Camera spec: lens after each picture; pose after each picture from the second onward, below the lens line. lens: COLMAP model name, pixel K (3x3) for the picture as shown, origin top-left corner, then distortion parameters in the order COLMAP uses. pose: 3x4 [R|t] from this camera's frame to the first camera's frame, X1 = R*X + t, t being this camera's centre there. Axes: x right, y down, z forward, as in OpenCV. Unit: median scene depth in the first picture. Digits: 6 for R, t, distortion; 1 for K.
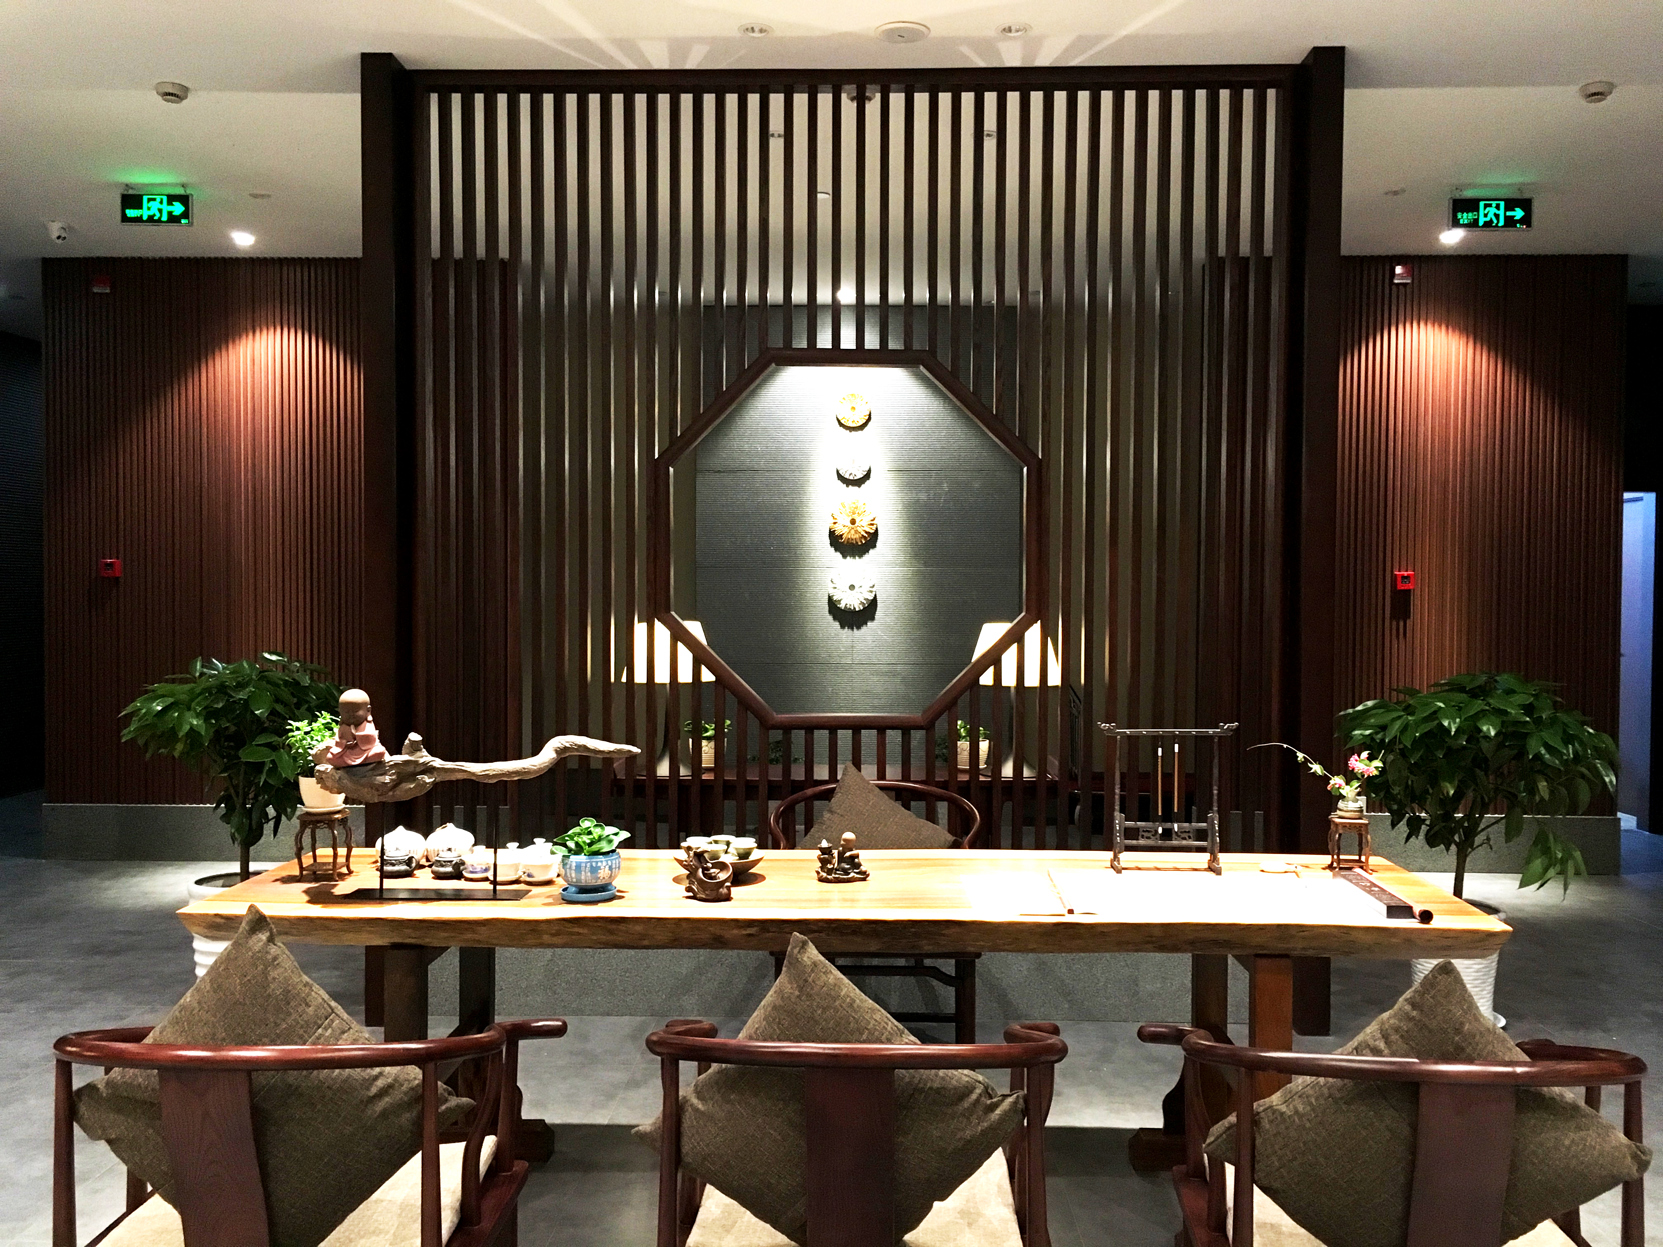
lens RADIAL K [[1432.5, 0, 831.5], [0, 1432.5, 623.5], [0, 0, 1]] dist [0.003981, 0.000401]
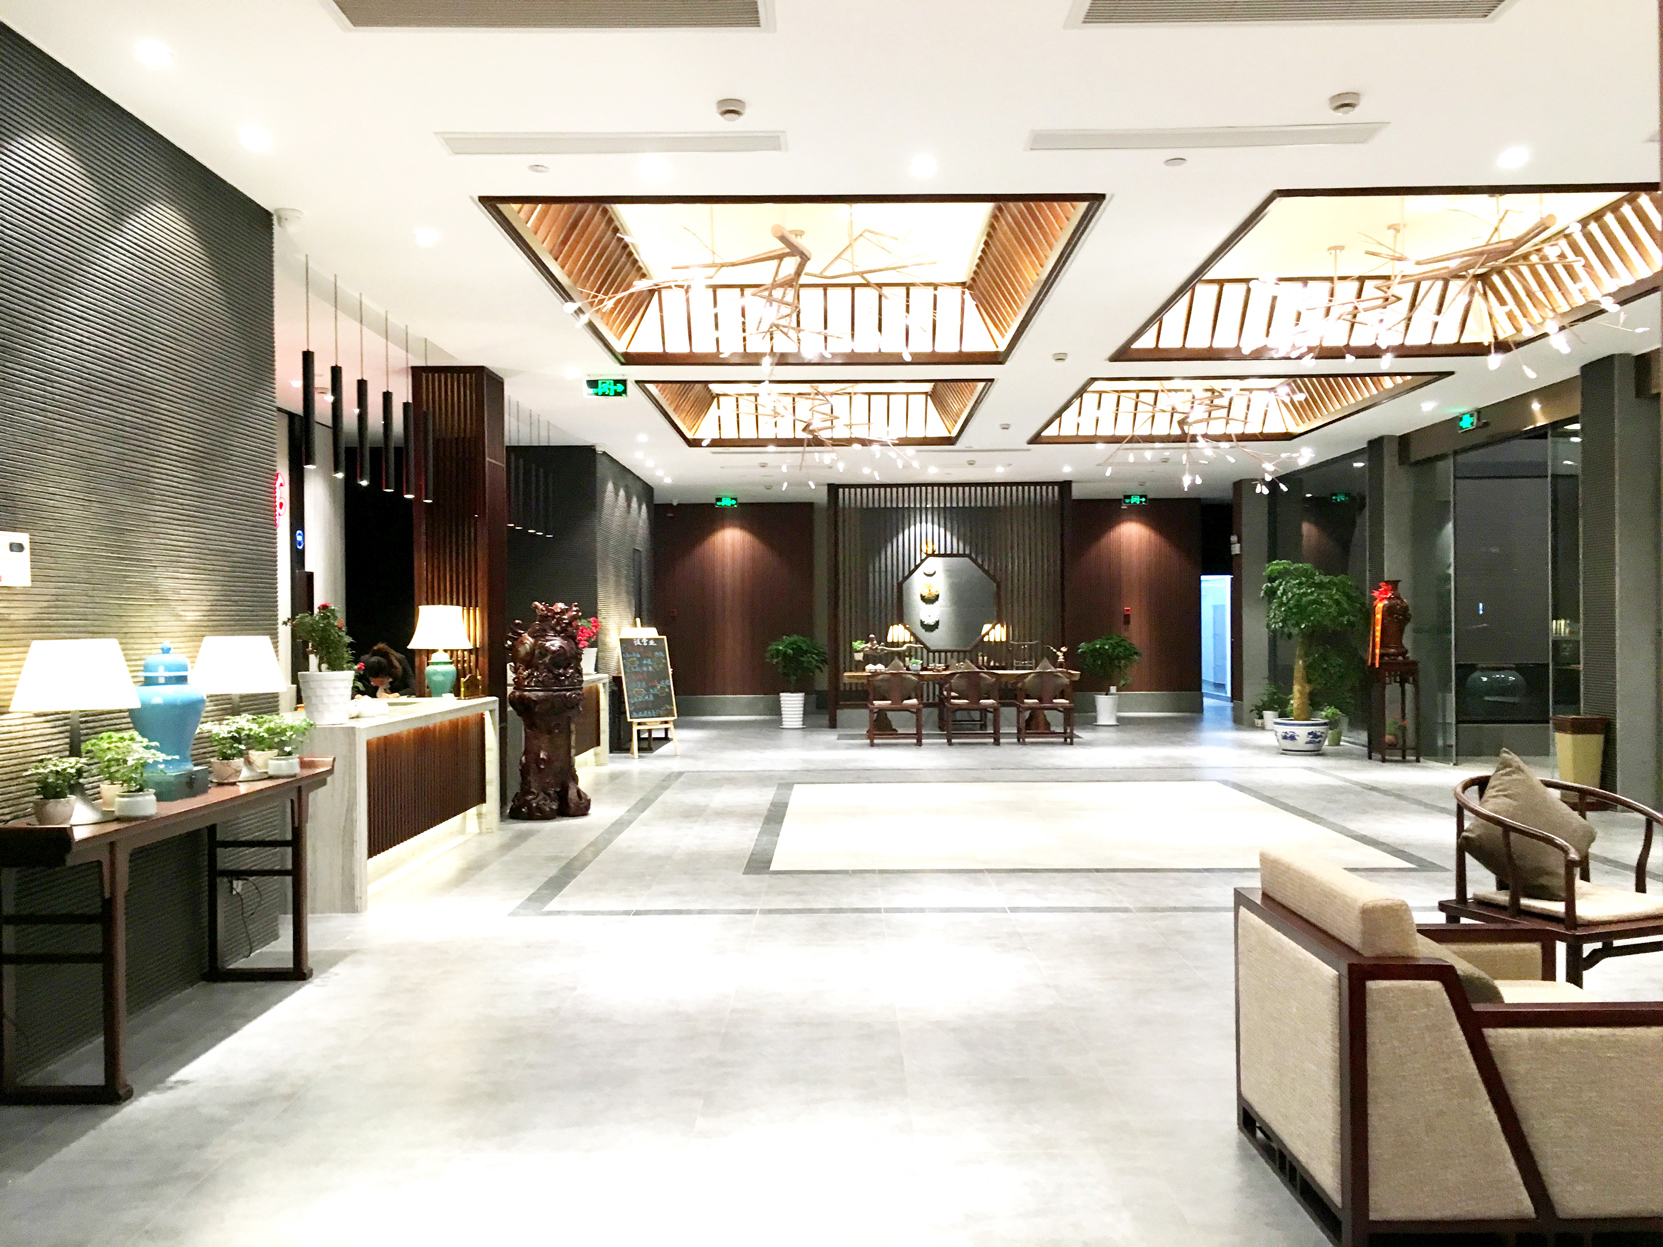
lens RADIAL K [[1432.5, 0, 831.5], [0, 1432.5, 623.5], [0, 0, 1]] dist [0.003981, 0.000401]
pose [[0.999725, -0.013755, 0.018999, -0.246691], [0.014200, 0.999624, -0.023471, 0.053704], [-0.018669, 0.023734, 0.999544, -1.845633]]
